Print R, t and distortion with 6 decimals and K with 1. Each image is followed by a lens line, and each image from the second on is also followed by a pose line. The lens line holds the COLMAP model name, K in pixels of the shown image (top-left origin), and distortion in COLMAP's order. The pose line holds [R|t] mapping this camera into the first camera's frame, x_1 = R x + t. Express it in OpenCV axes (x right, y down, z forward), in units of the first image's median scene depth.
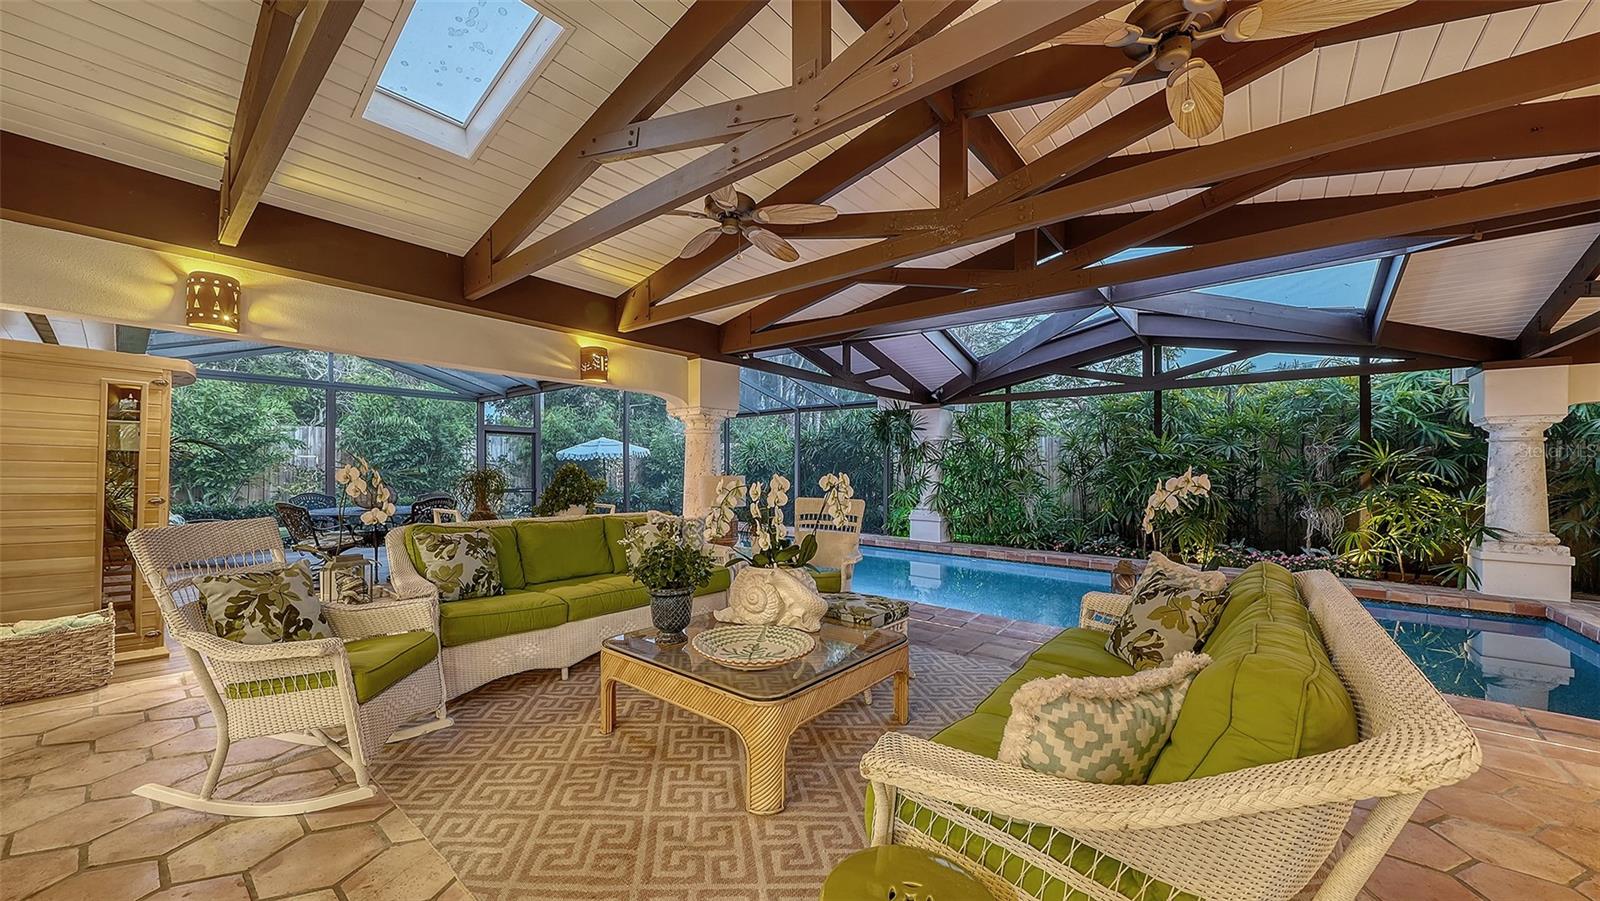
lens RADIAL K [[559.6, 0, 802.1], [0, 559.6, 454.5], [0, 0, 1]] dist [-0.000502, -0.000133]
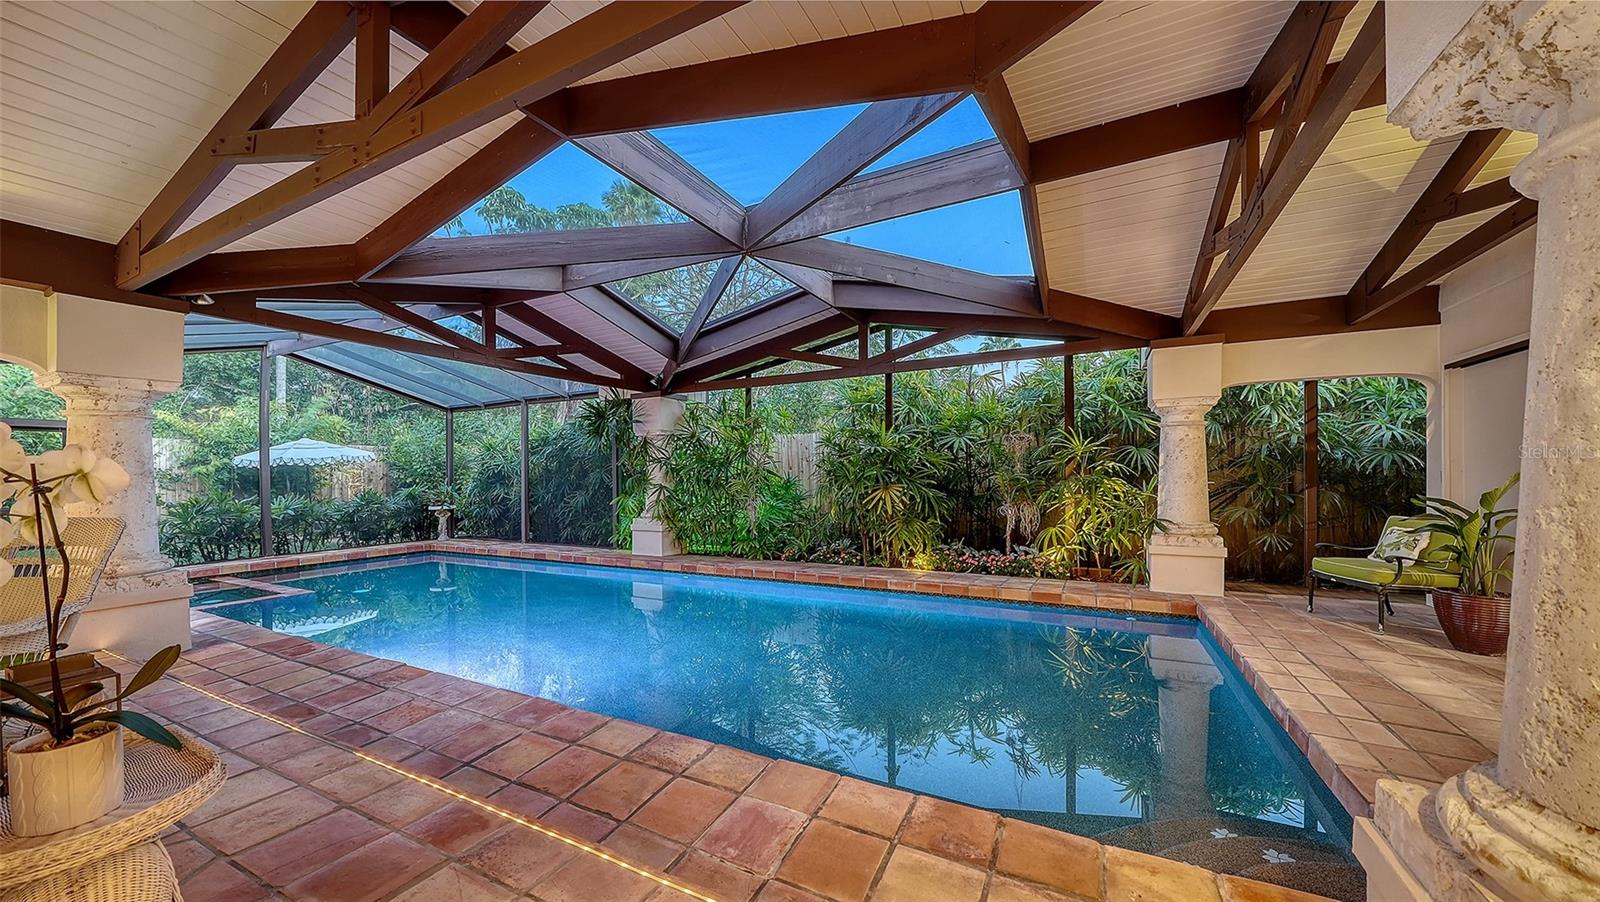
lens RADIAL K [[562.0, 0, 799.2], [0, 562.0, 464.8], [0, 0, 1]] dist [-0.000110, -0.000001]
pose [[0.978864, -0.018206, 0.203700, 0.375144], [0.015651, 0.999777, 0.014147, 0.014660], [-0.203912, -0.010659, 0.978931, 0.171702]]
